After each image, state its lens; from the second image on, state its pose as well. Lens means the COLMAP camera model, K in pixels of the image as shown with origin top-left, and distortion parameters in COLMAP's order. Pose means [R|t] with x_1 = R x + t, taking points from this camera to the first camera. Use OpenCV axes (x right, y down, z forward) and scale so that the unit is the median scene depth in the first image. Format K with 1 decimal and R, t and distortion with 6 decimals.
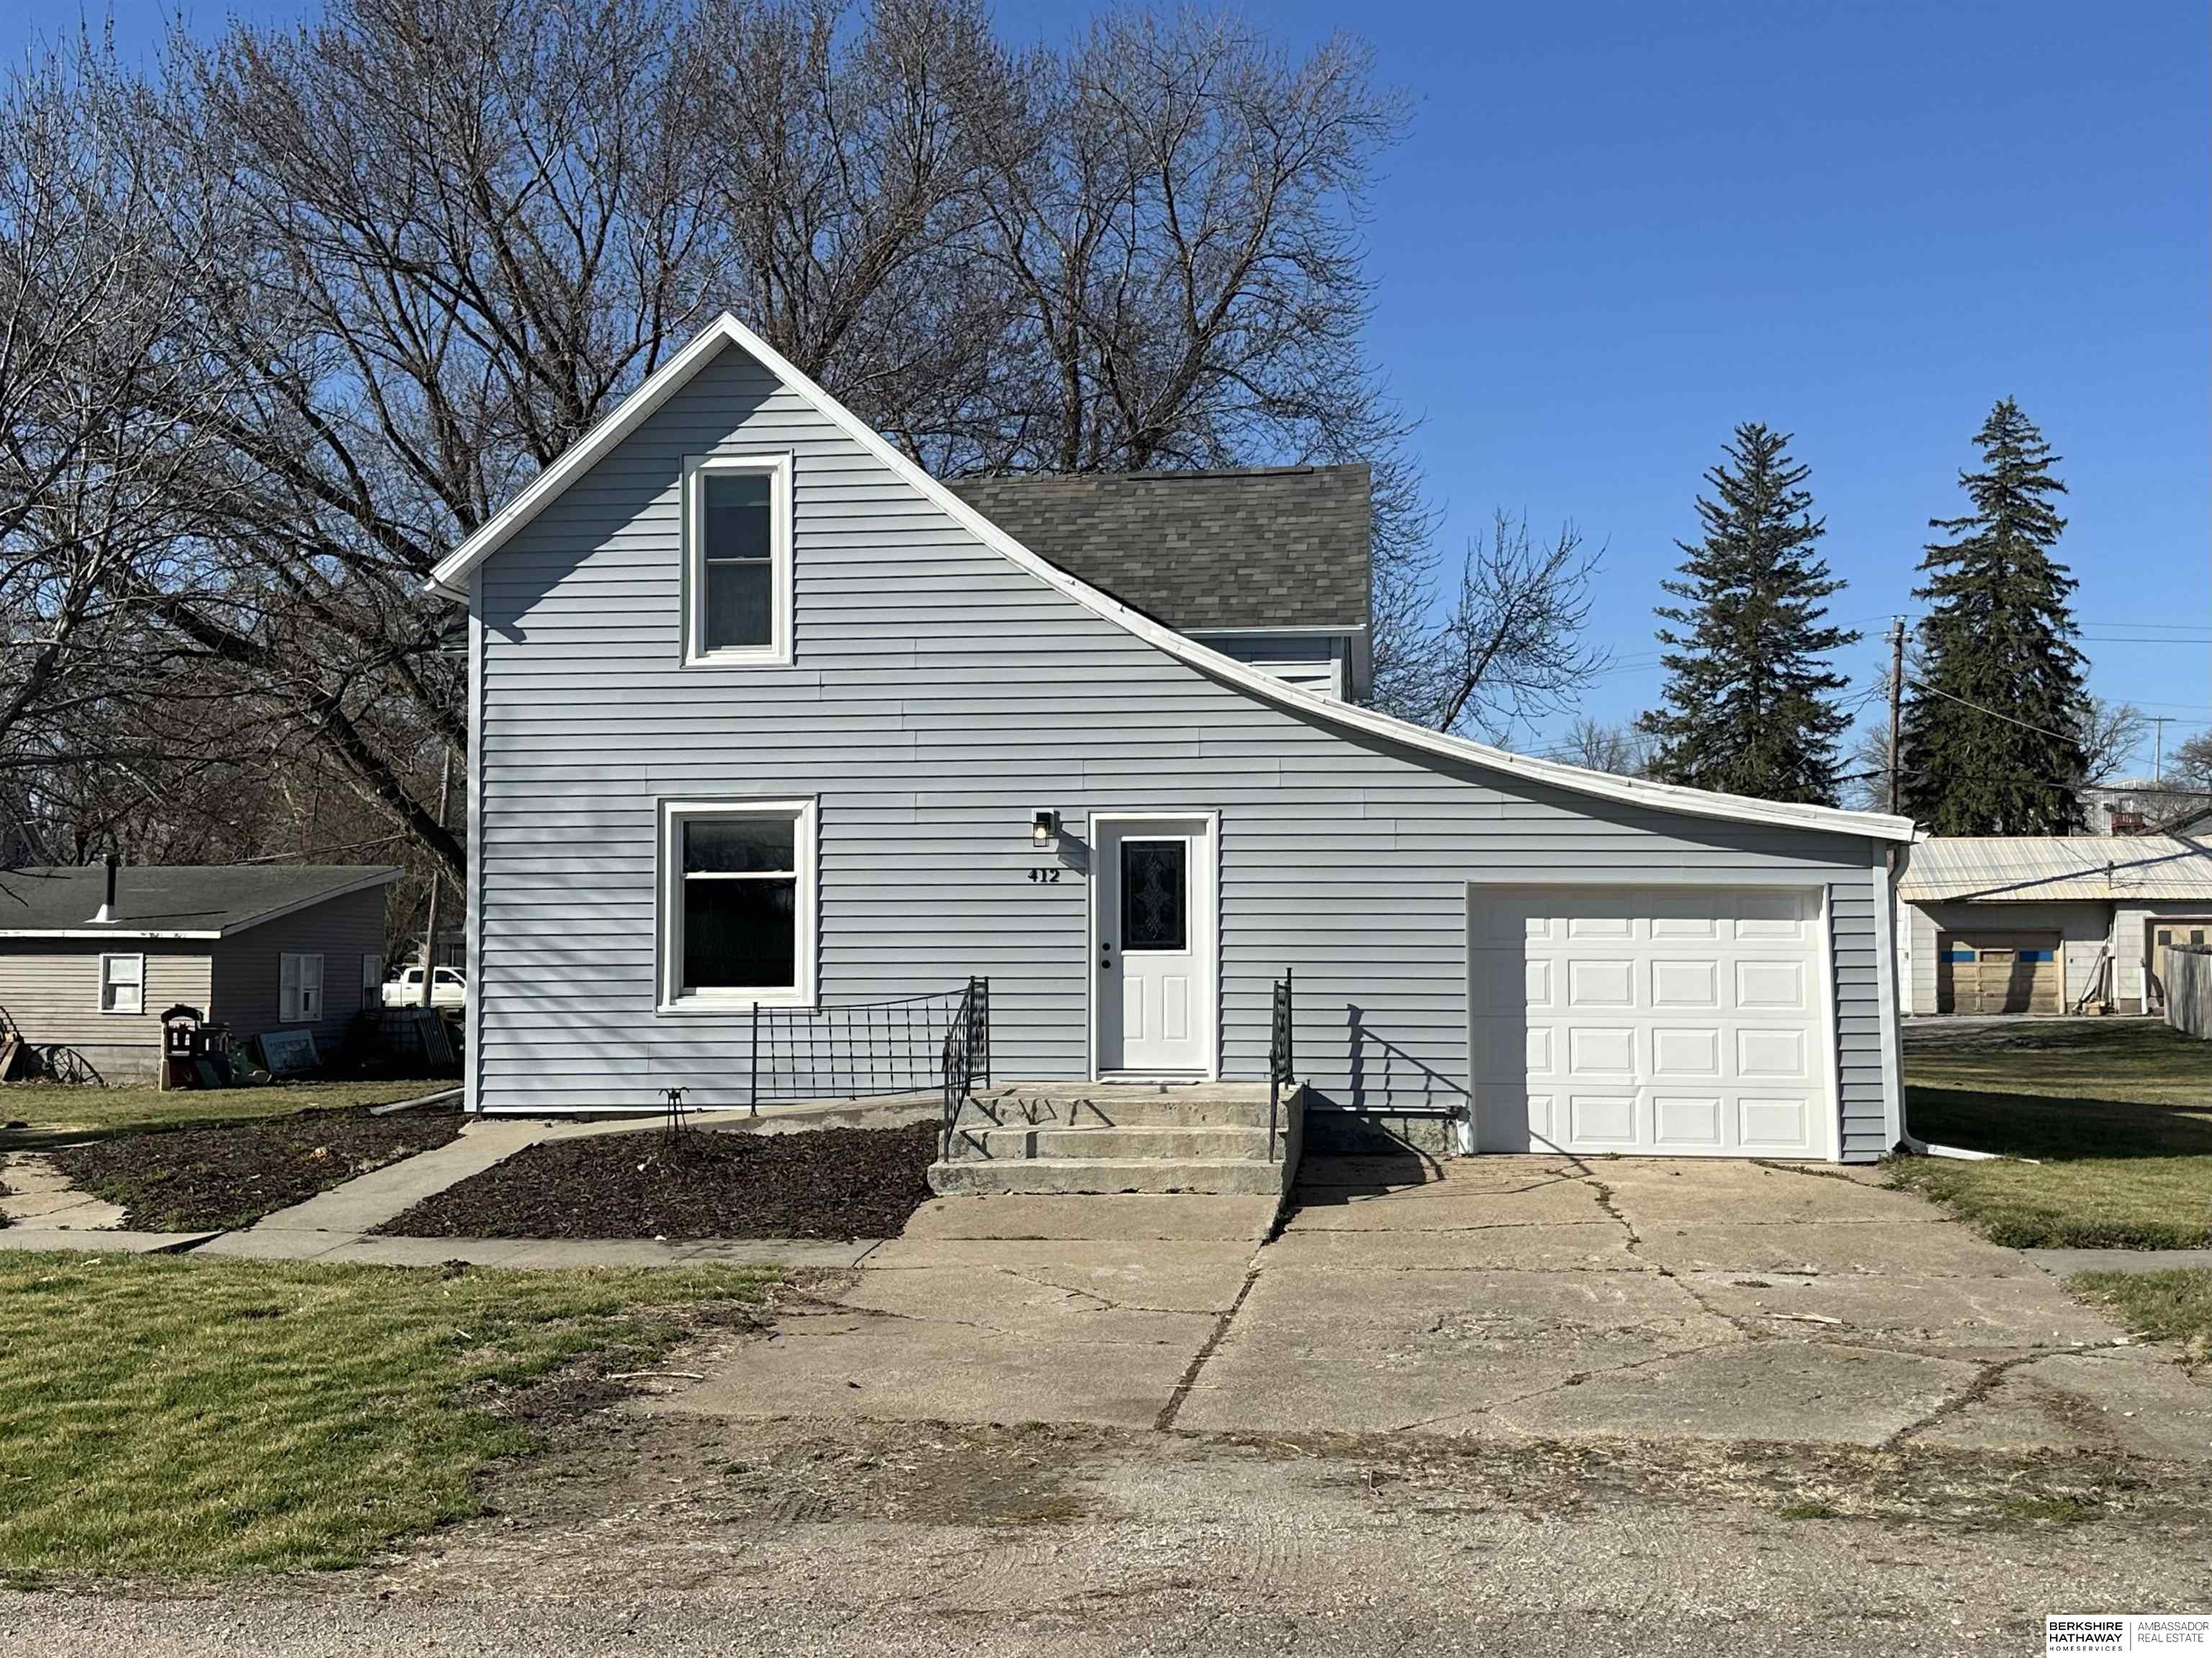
lens RADIAL K [[2440.5, 0, 1092.8], [0, 2440.5, 850.0], [0, 0, 1]] dist [0.090264, 0.000000]
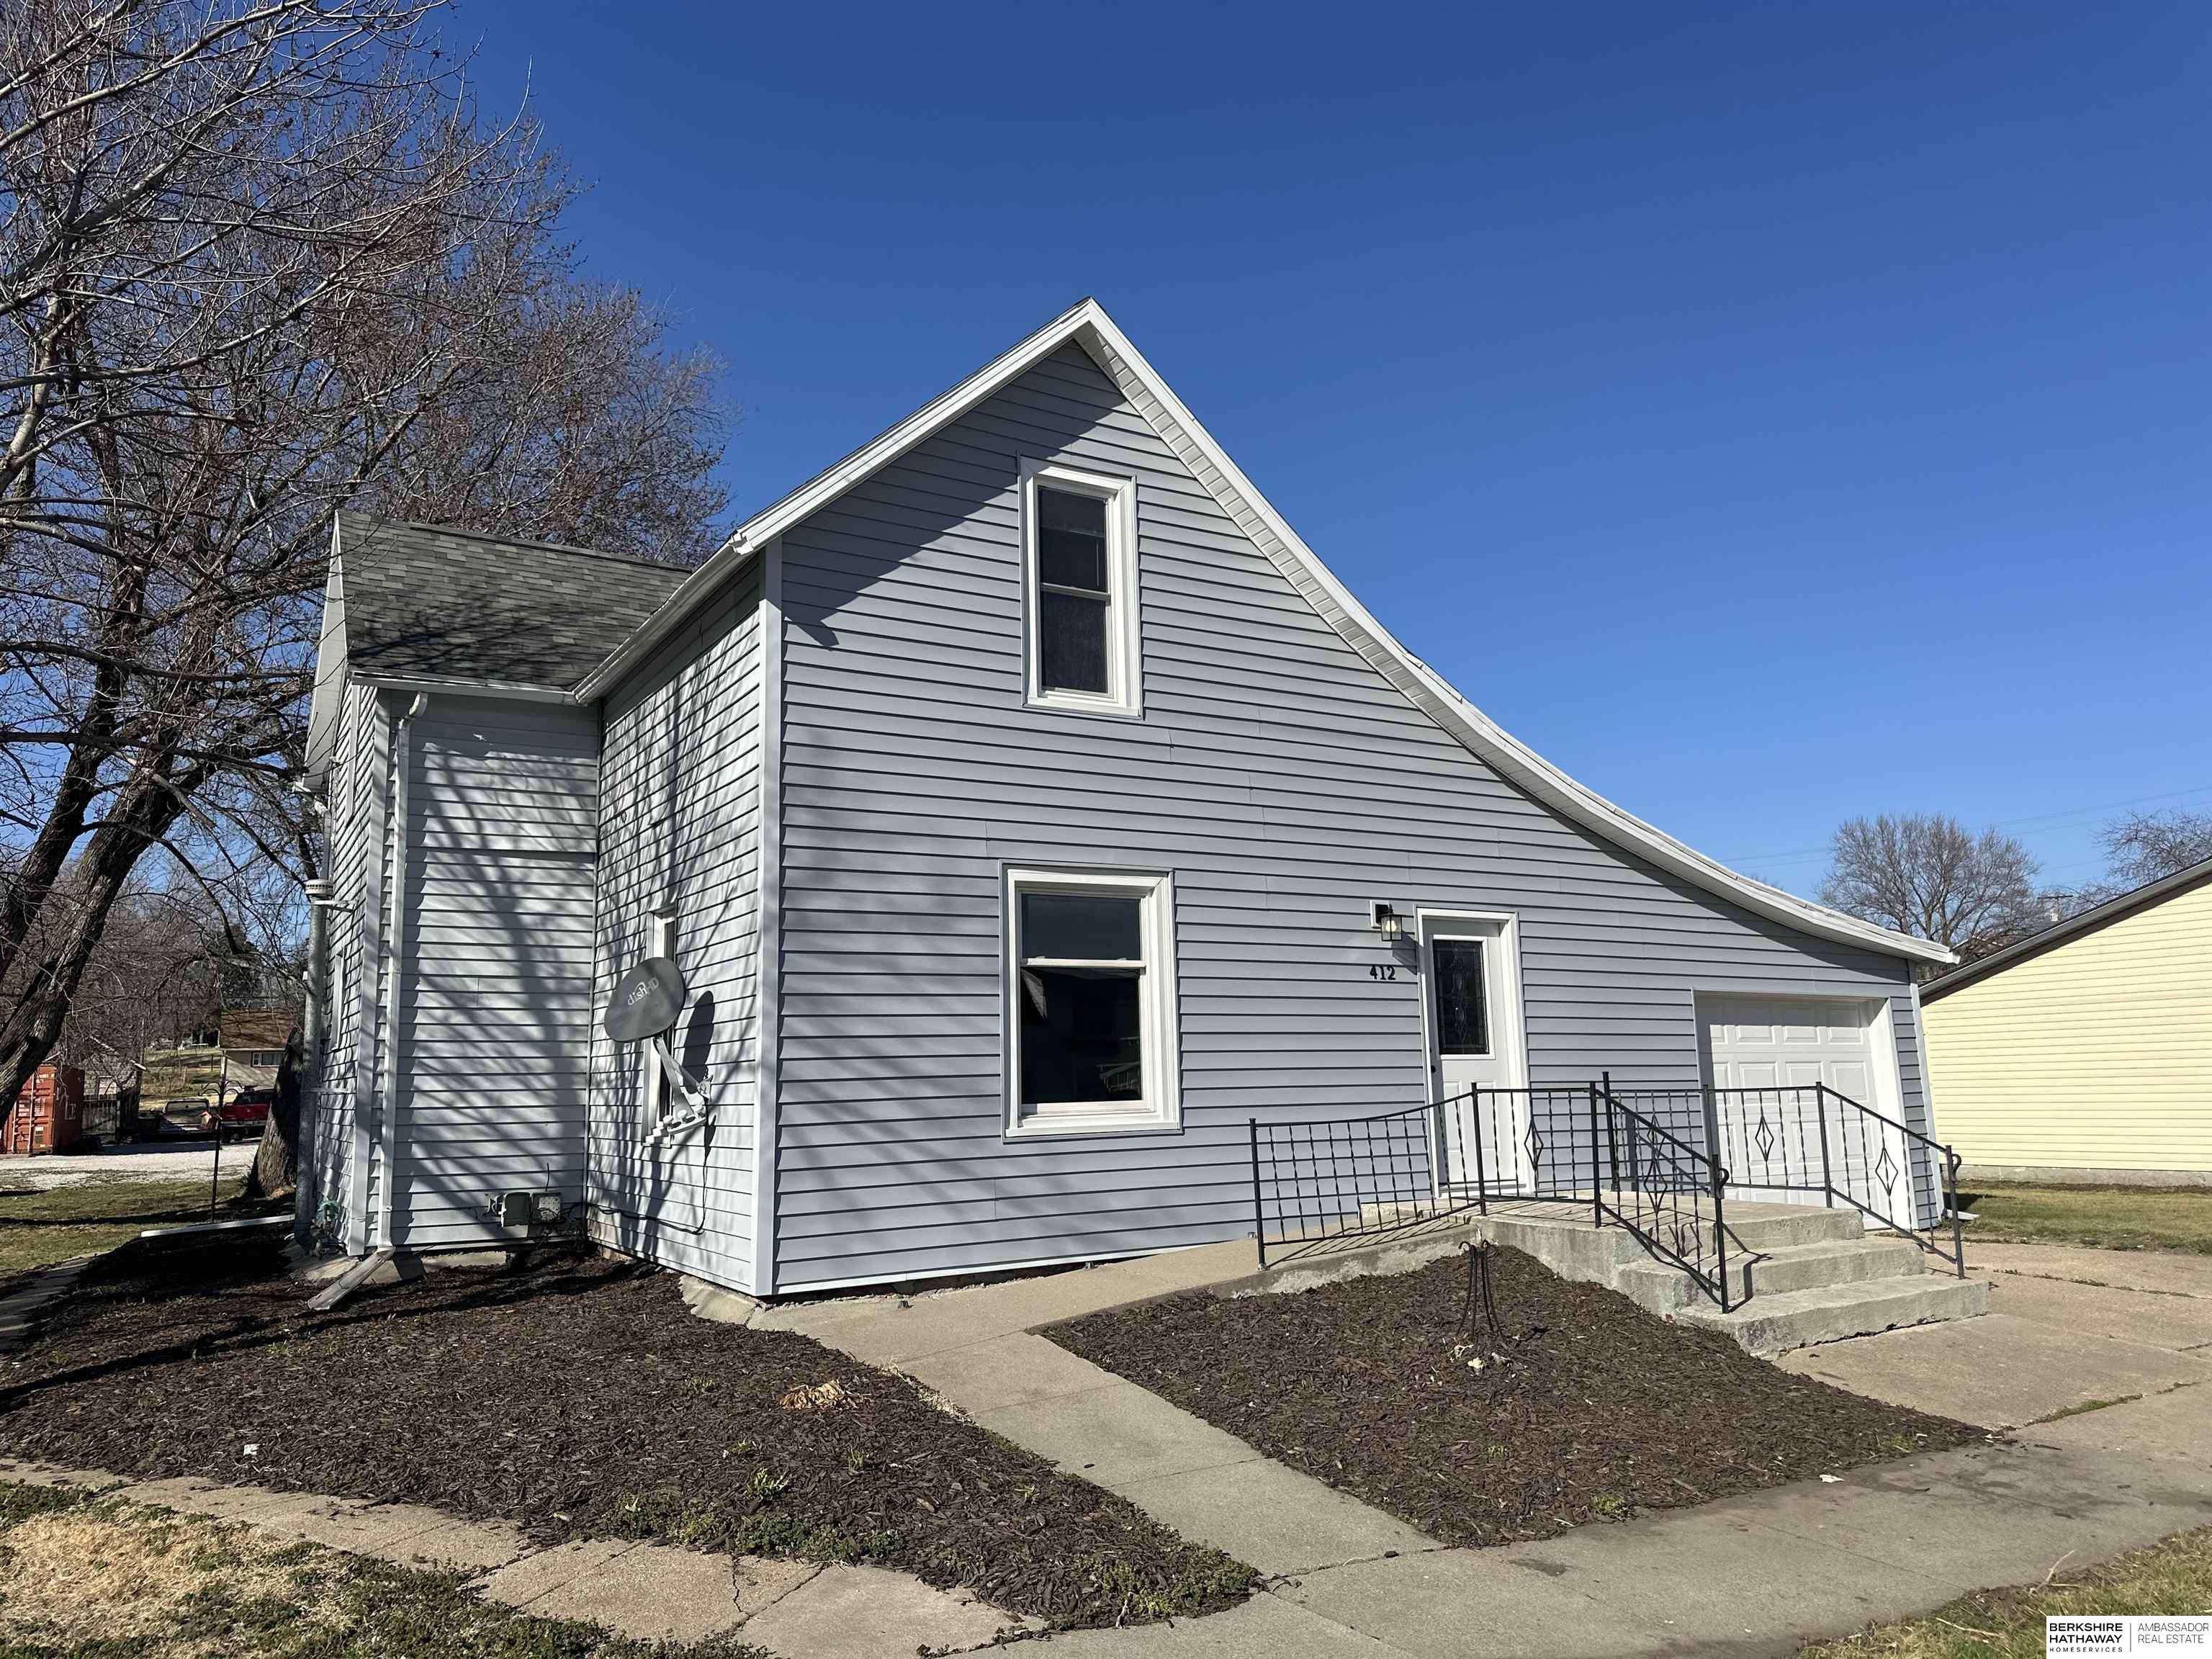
lens RADIAL K [[1594.0, 0, 1101.7], [0, 1594.0, 805.9], [0, 0, 1]] dist [0.053347, -0.027764]
pose [[0.784061, 0.091588, 0.613890, -0.481832], [-0.013982, 0.991408, -0.130054, 0.028048], [-0.620527, 0.093386, 0.778605, 0.588478]]
